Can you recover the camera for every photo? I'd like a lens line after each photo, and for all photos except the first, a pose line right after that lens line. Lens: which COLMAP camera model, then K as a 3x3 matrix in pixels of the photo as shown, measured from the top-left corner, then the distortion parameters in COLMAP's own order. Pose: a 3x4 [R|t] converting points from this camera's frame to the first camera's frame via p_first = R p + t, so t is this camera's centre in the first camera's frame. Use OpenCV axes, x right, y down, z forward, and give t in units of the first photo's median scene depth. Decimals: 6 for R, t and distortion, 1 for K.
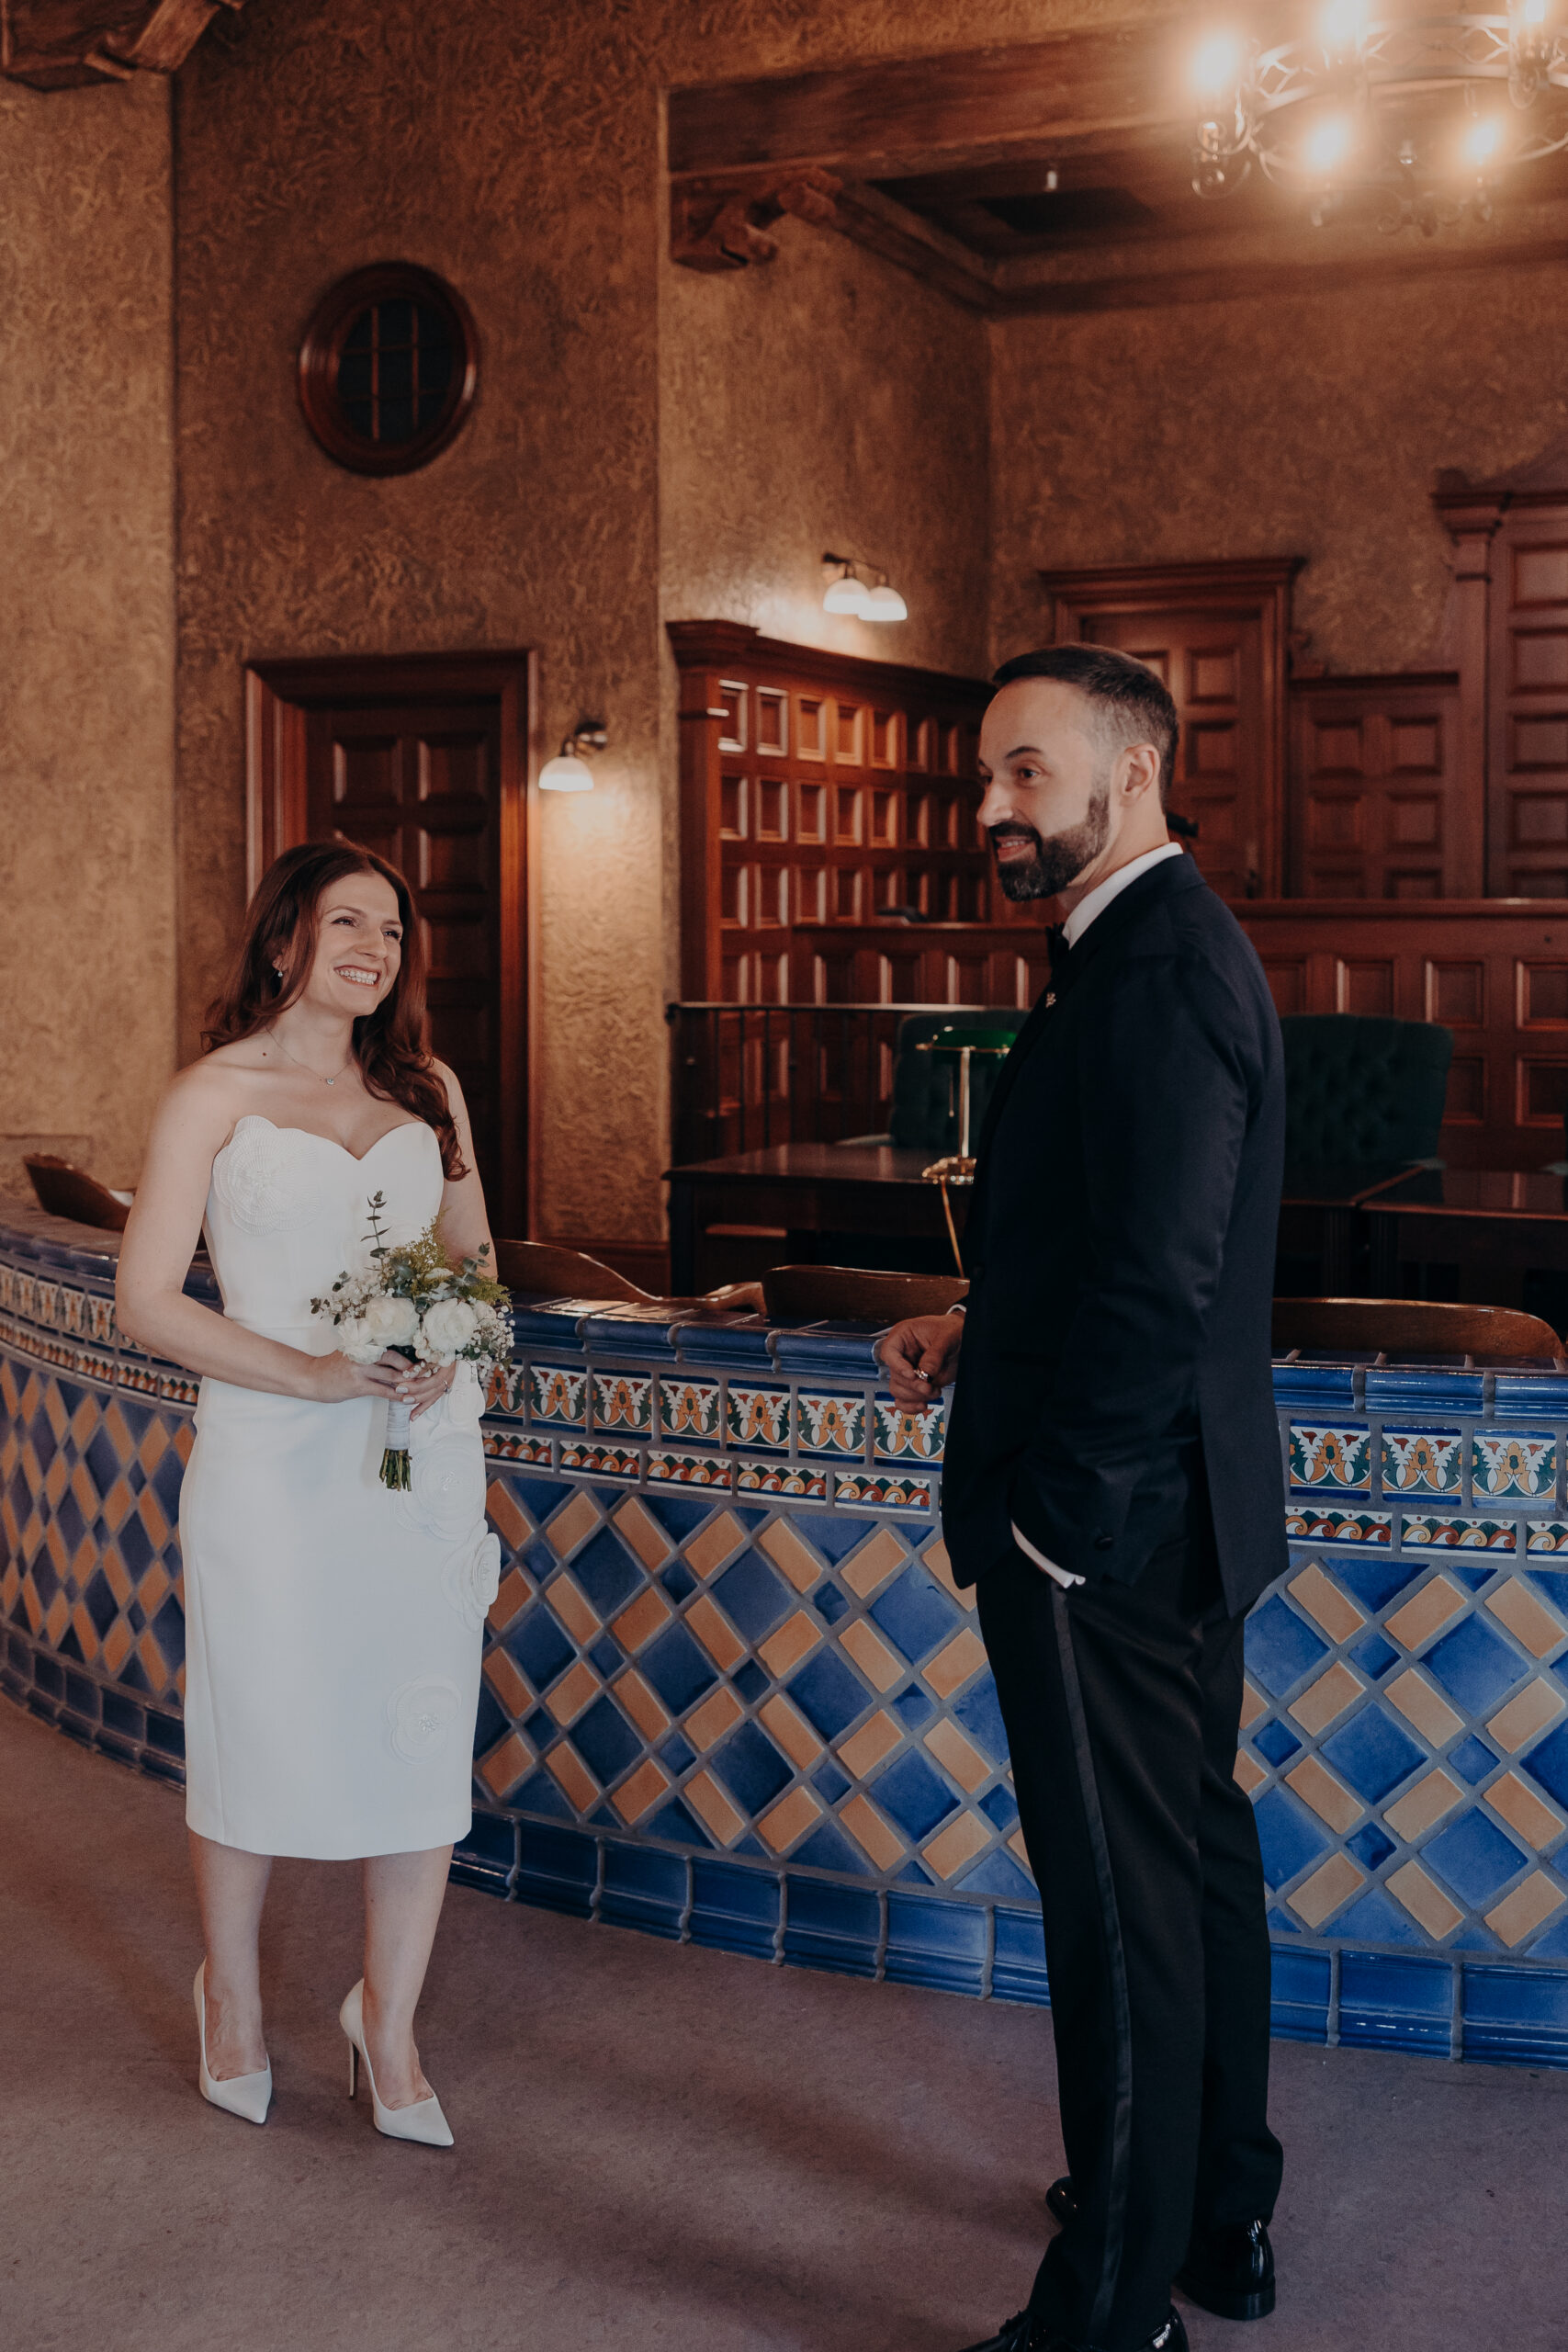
lens RADIAL K [[2720.8, 0, 859.3], [0, 2720.8, 1016.2], [0, 0, 1]] dist [-0.010778, 0.033280]
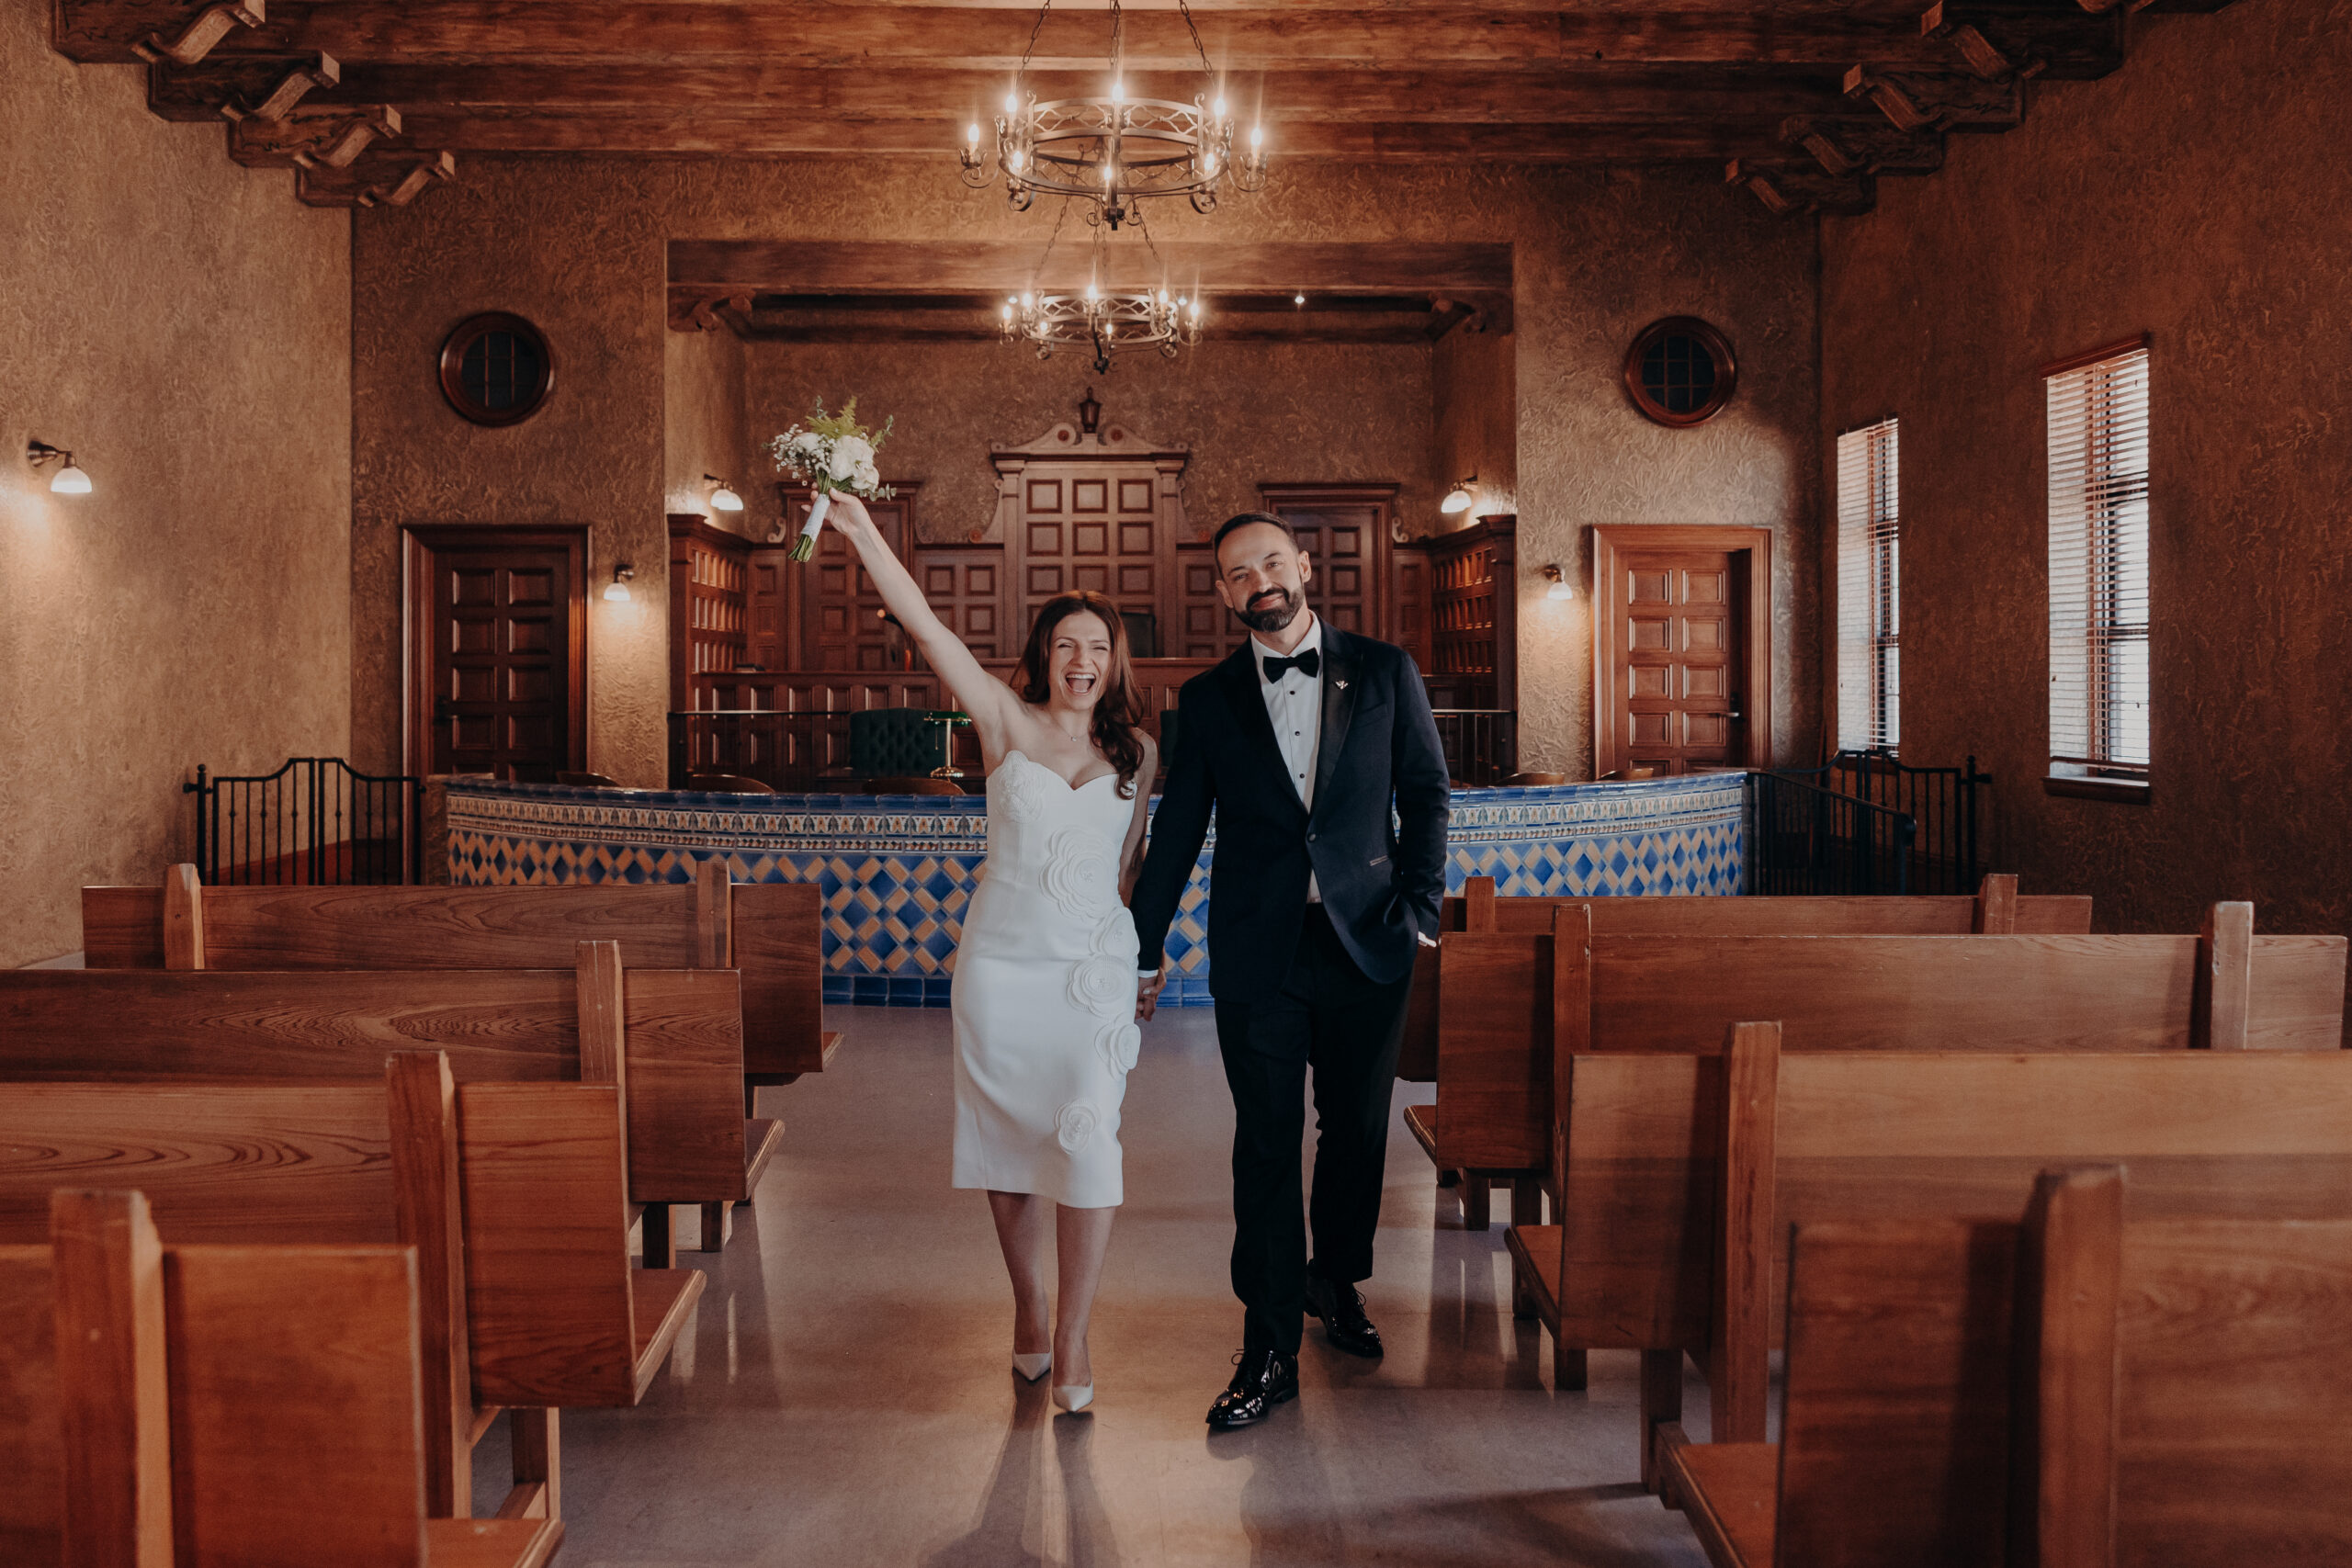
lens RADIAL K [[2126.1, 0, 1239.4], [0, 2126.1, 686.3], [0, 0, 1]] dist [0.002891, -0.000293]
pose [[0.879062, -0.006145, 0.476668, -0.429016], [0.023024, 0.999297, -0.029577, 0.030509], [-0.476151, 0.036974, 0.878586, -0.503445]]
